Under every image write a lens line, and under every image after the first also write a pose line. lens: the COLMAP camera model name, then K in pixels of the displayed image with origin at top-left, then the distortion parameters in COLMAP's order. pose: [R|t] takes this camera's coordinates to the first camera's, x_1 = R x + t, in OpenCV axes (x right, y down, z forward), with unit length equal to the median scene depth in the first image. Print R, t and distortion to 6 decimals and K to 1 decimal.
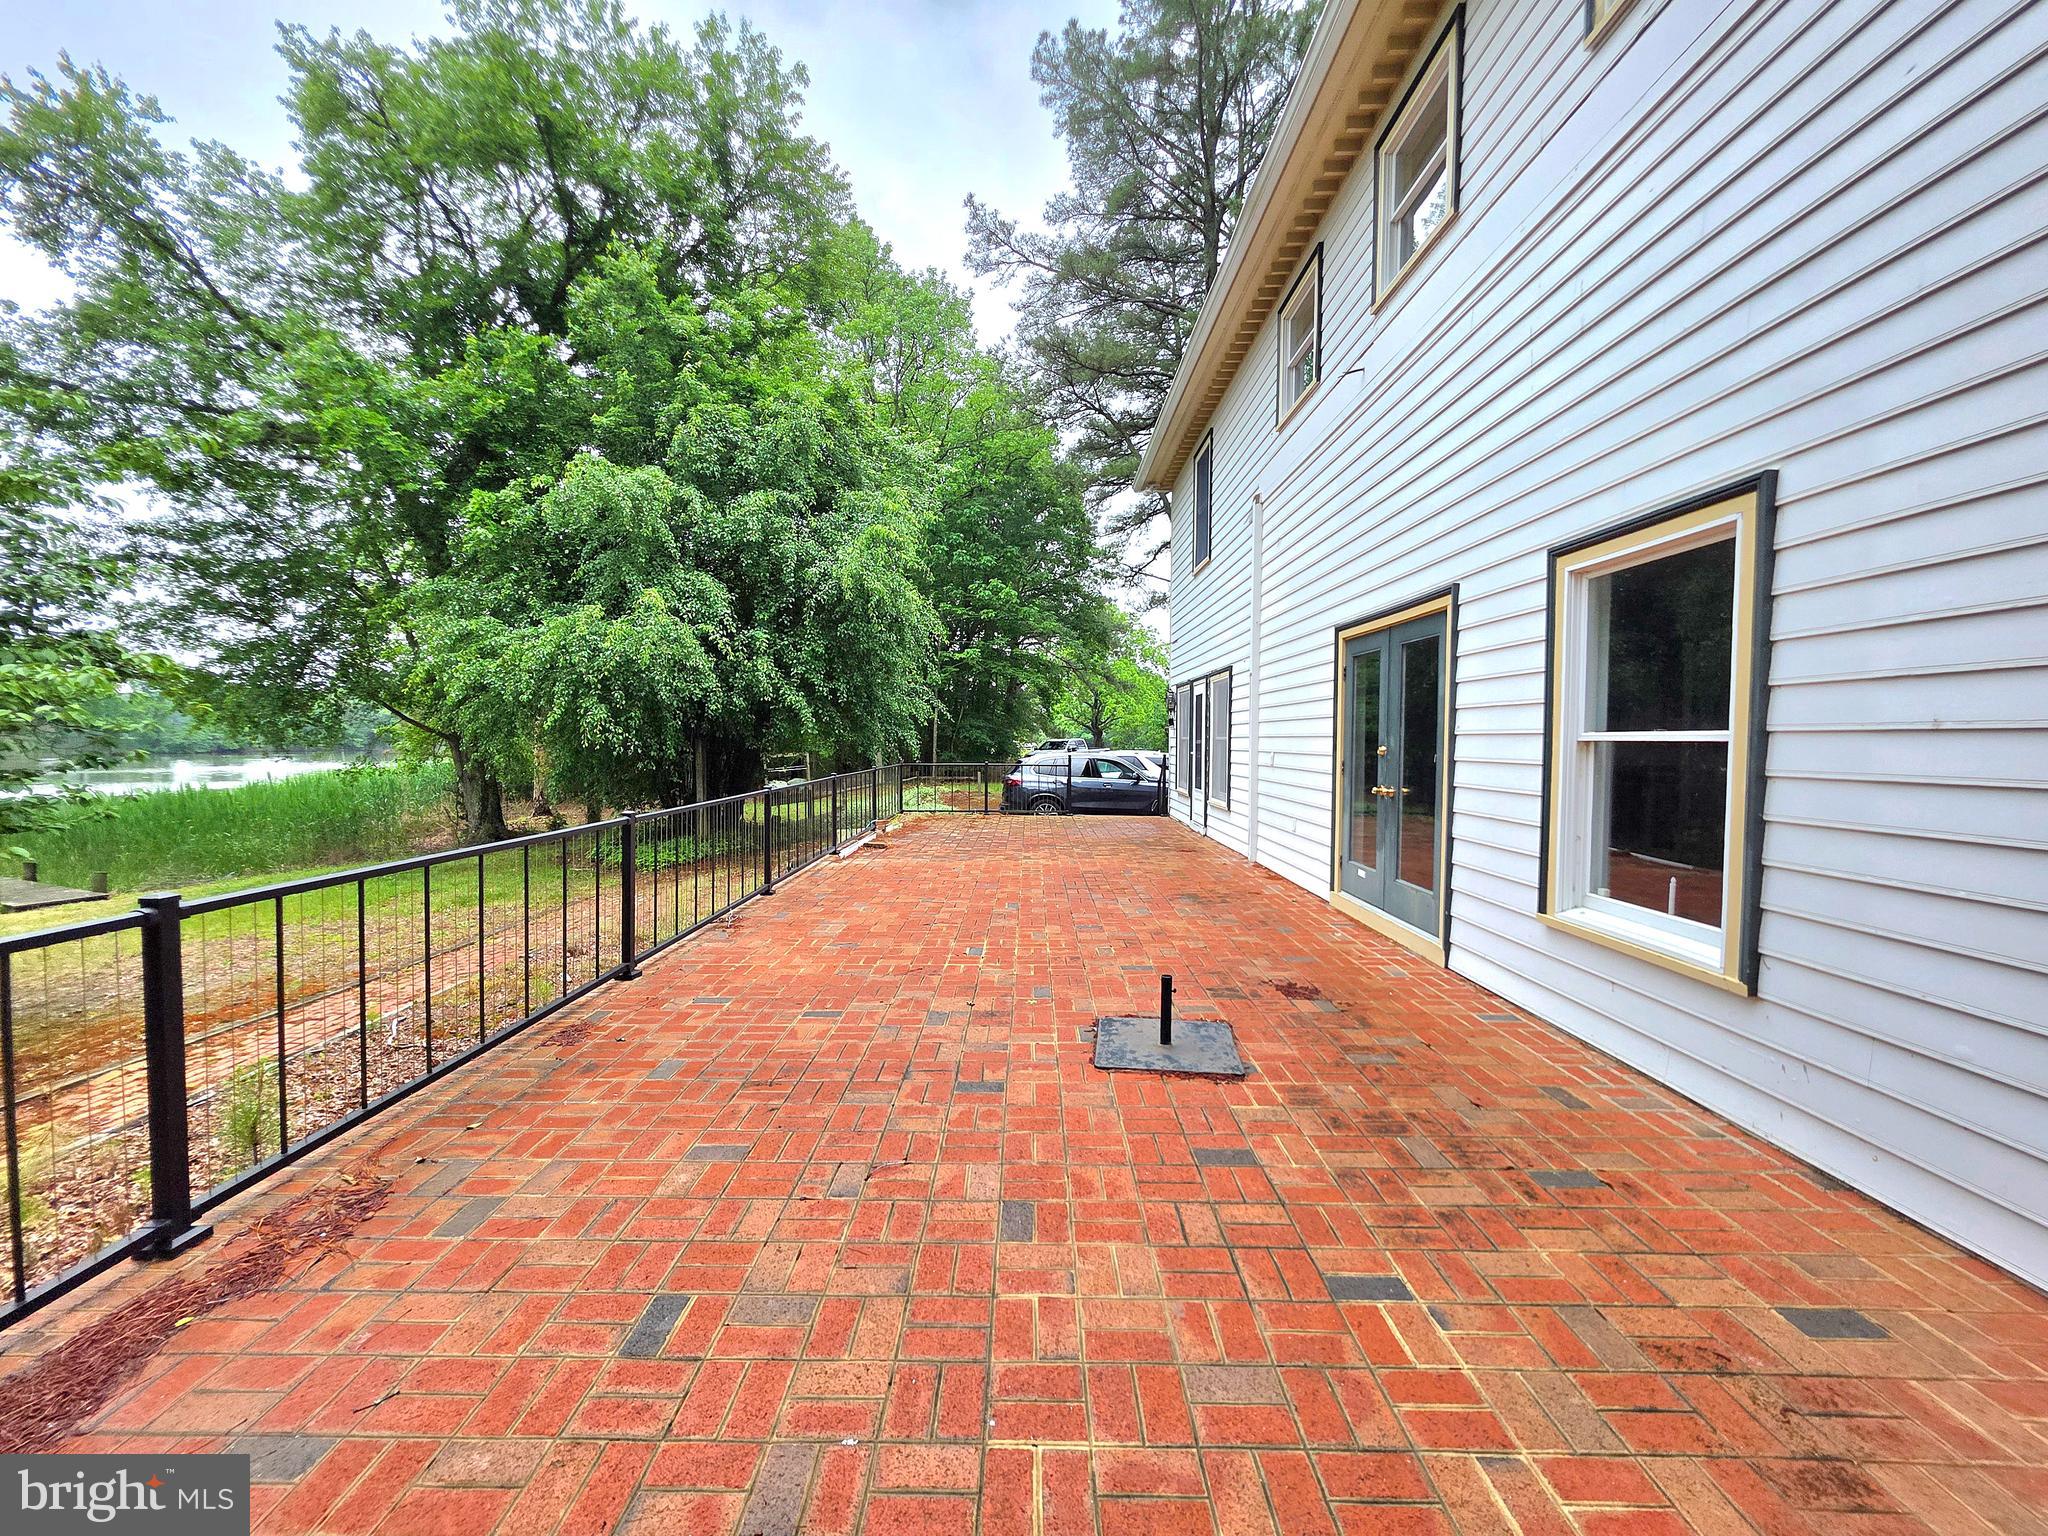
lens RADIAL K [[829.1, 0, 1024.0], [0, 829.1, 768.0], [0, 0, 1]] dist [-0.001819, -0.000142]
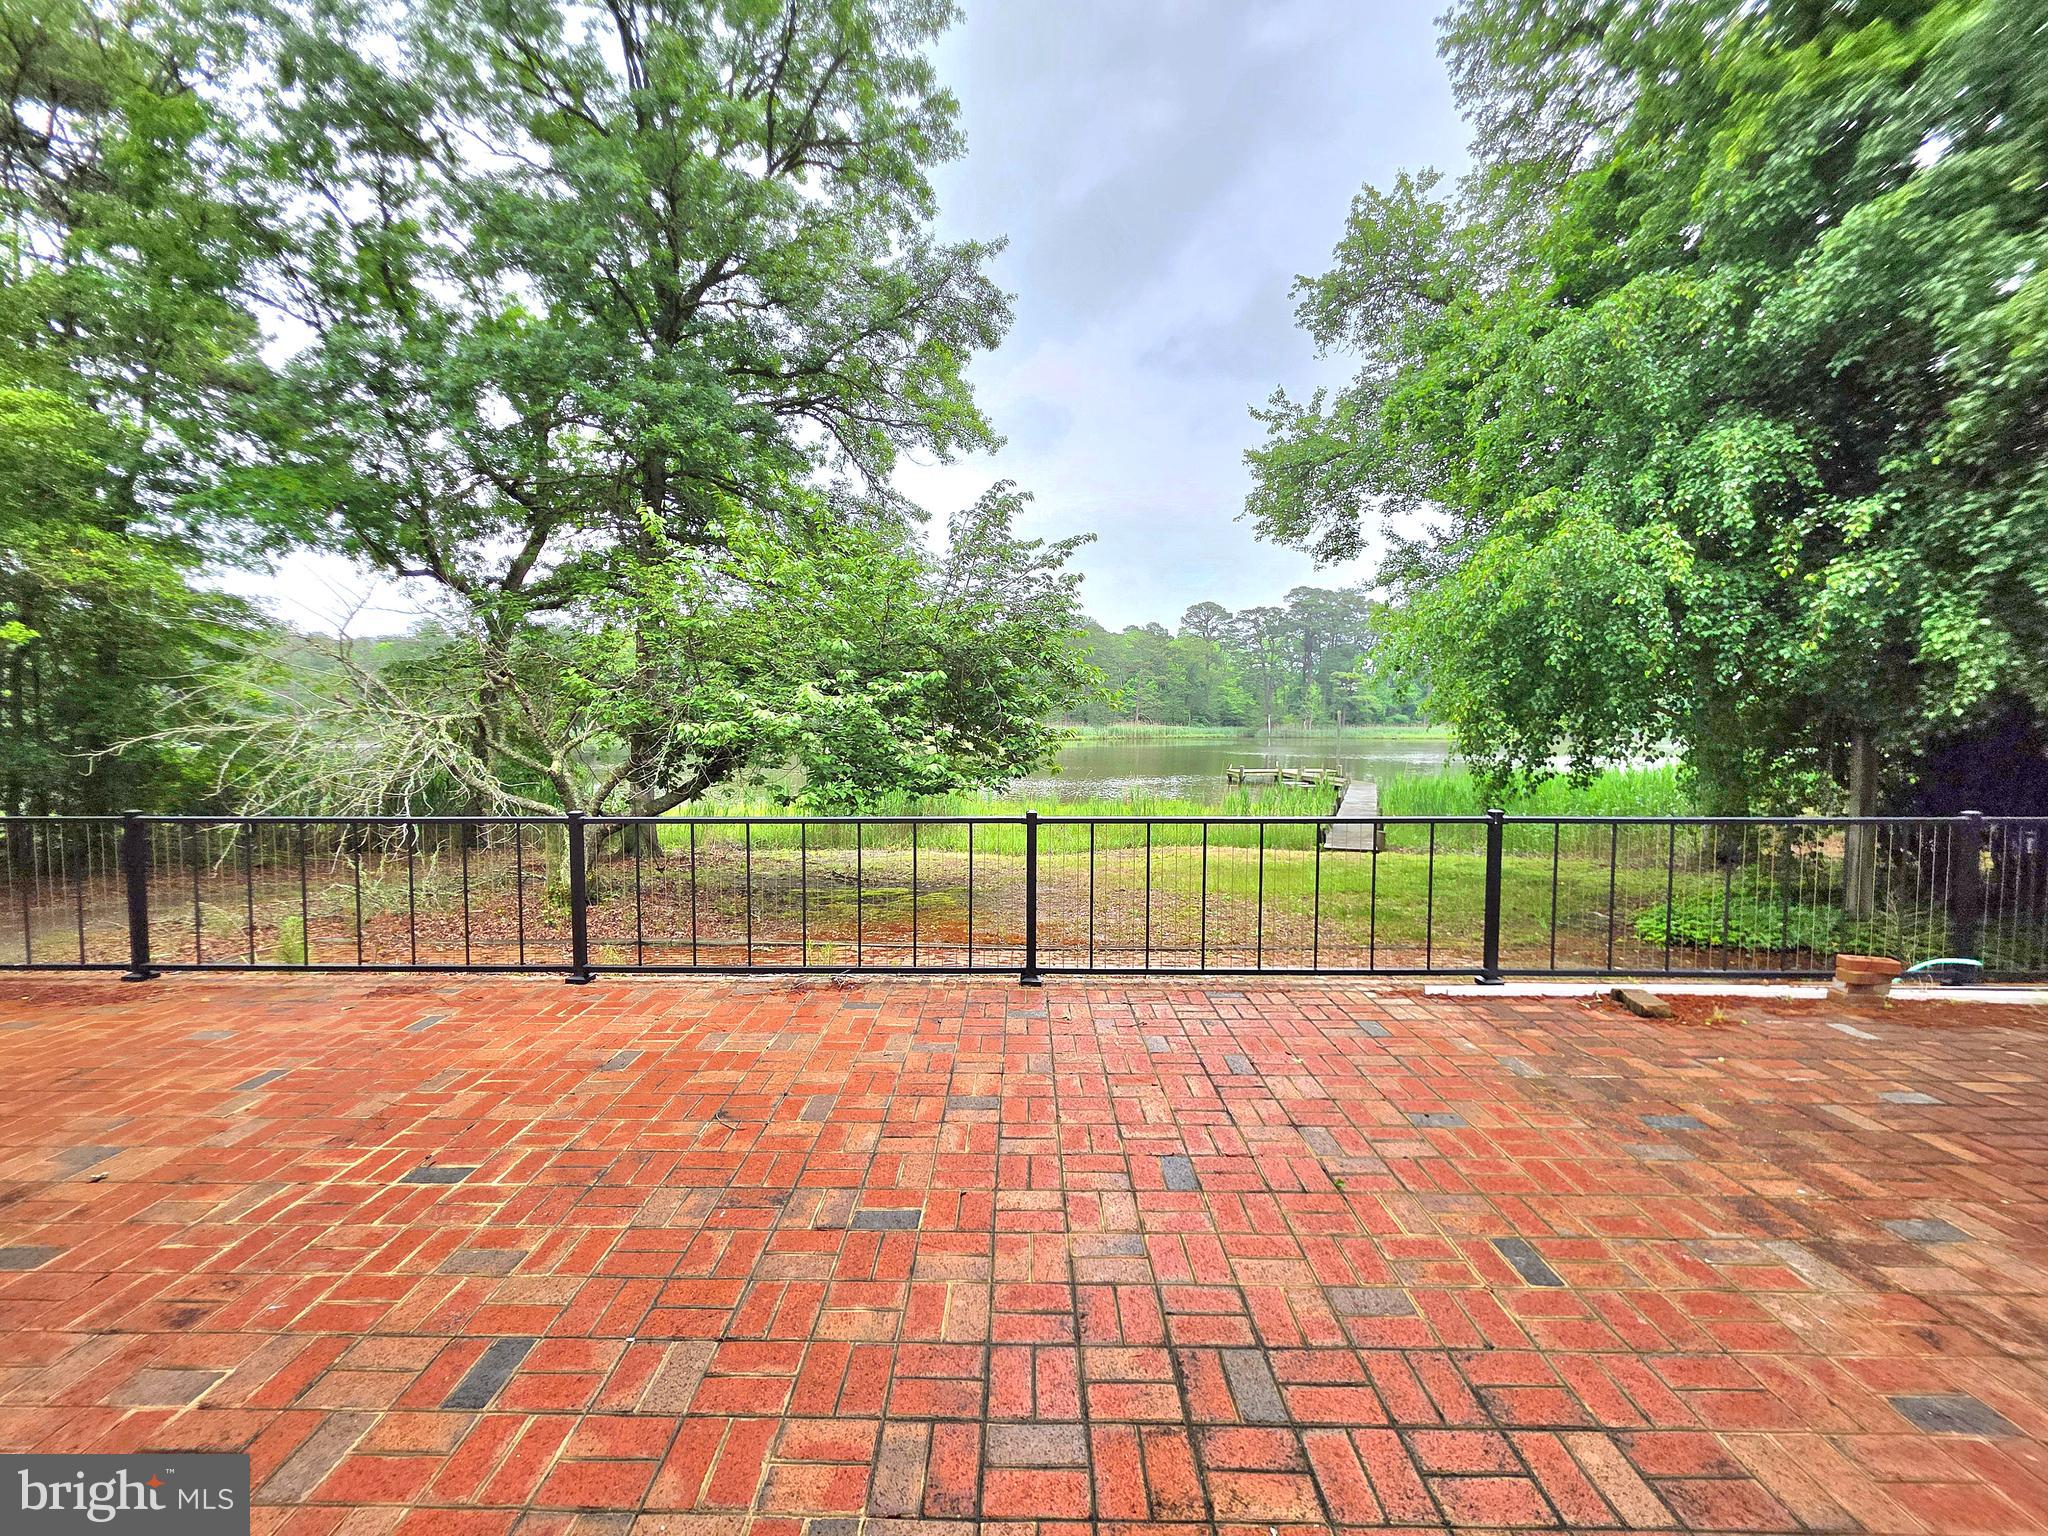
lens RADIAL K [[829.1, 0, 1024.0], [0, 829.1, 768.0], [0, 0, 1]] dist [-0.001819, -0.000142]
pose [[-0.014527, 0.051627, -0.998561, 0.492605], [-0.033456, 0.998082, 0.052089, -0.065741], [0.999335, 0.034165, -0.012772, 1.609941]]
